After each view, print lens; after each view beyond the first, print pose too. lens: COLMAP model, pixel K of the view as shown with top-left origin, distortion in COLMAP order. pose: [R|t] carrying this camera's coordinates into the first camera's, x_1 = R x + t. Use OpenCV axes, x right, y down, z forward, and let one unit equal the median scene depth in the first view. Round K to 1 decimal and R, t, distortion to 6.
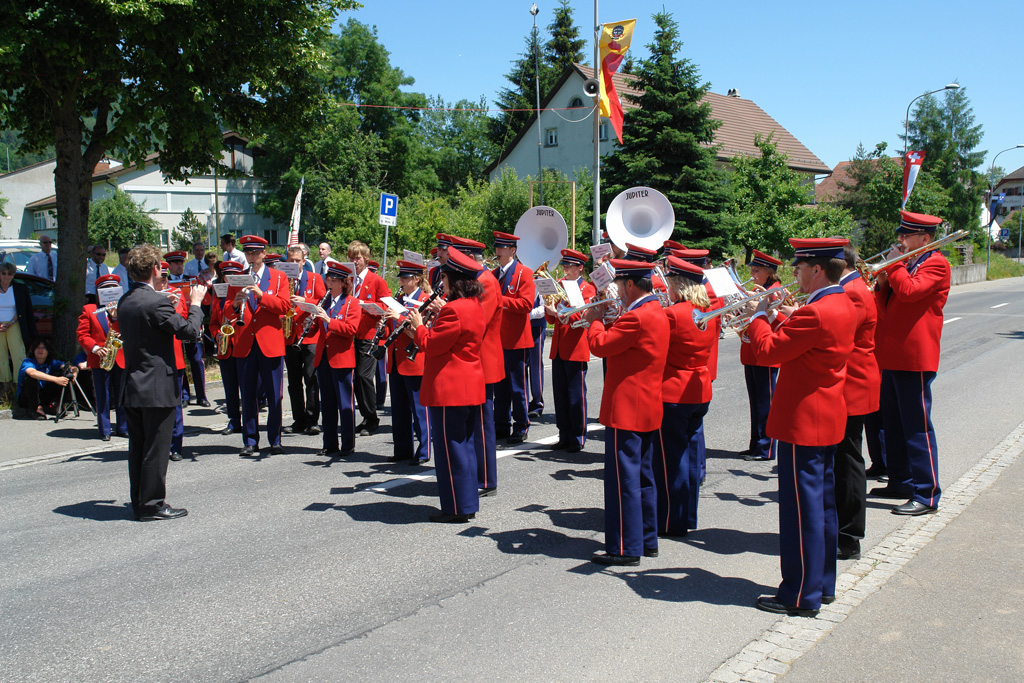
lens RADIAL K [[1037.9, 0, 512.1], [0, 1037.9, 340.4], [0, 0, 1]] dist [0.001506, 0.000000]
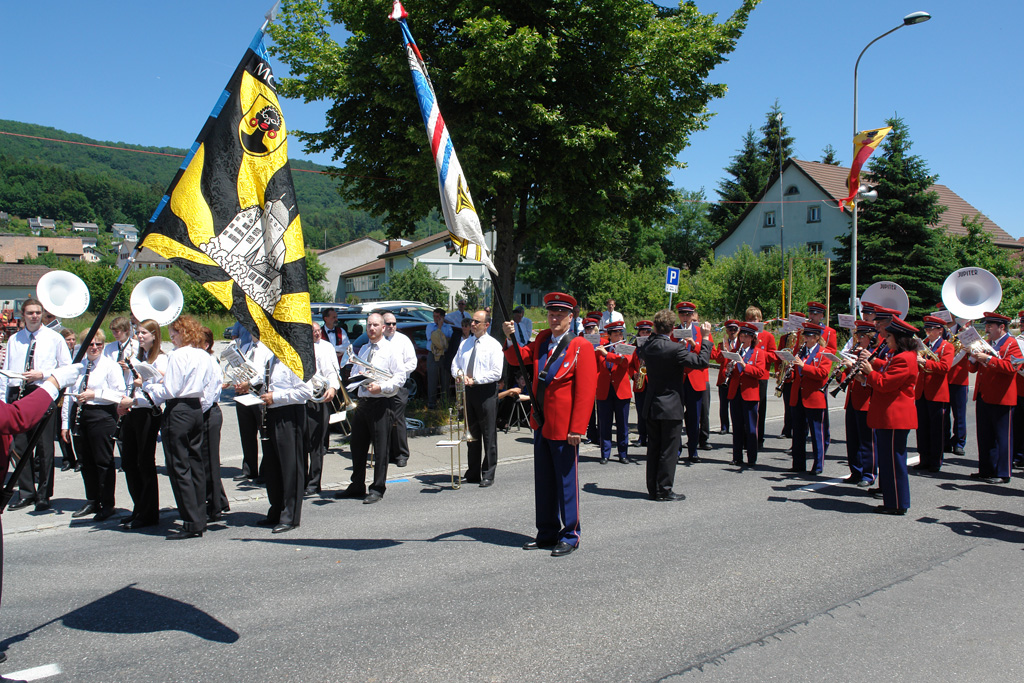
lens RADIAL K [[861.0, 0, 511.9], [0, 861.0, 342.8], [0, 0, 1]] dist [-0.014479, 0.005675]
pose [[0.976654, 0.020923, -0.213799, -0.050090], [-0.031391, 0.998463, -0.045684, 0.002673], [0.212514, 0.051329, 0.975809, -0.035801]]
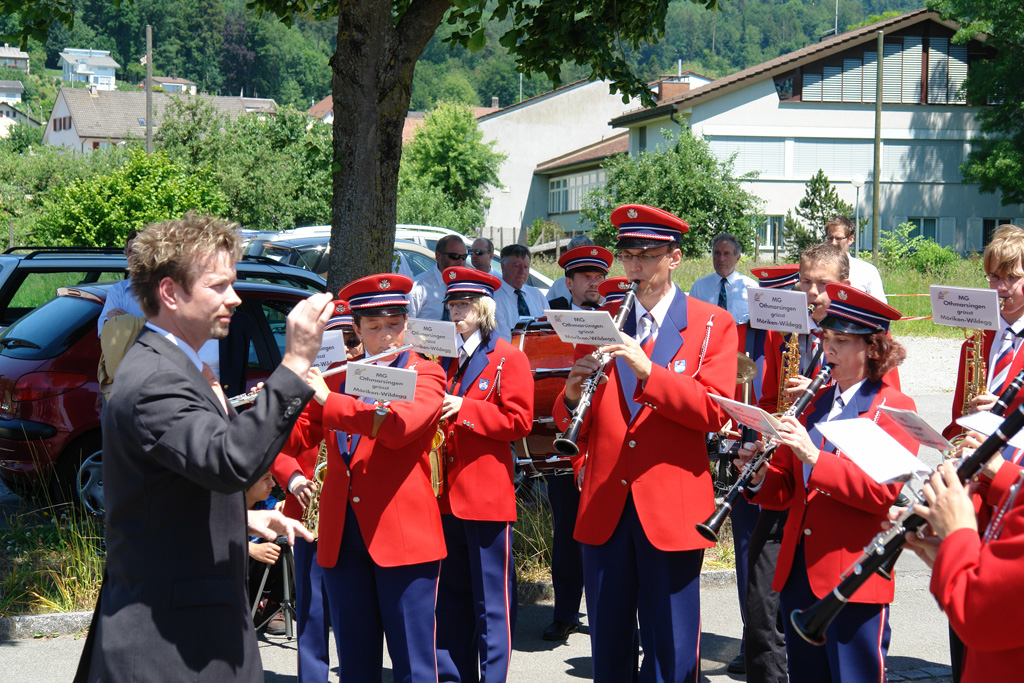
lens RADIAL K [[2135.6, 0, 516.1], [0, 2135.6, 330.6], [0, 0, 1]] dist [0.284531, 0.000000]
pose [[0.896952, 0.038548, -0.440444, 0.008670], [-0.062830, 0.997195, -0.040677, -0.005502], [0.437640, 0.064158, 0.896858, 0.070076]]
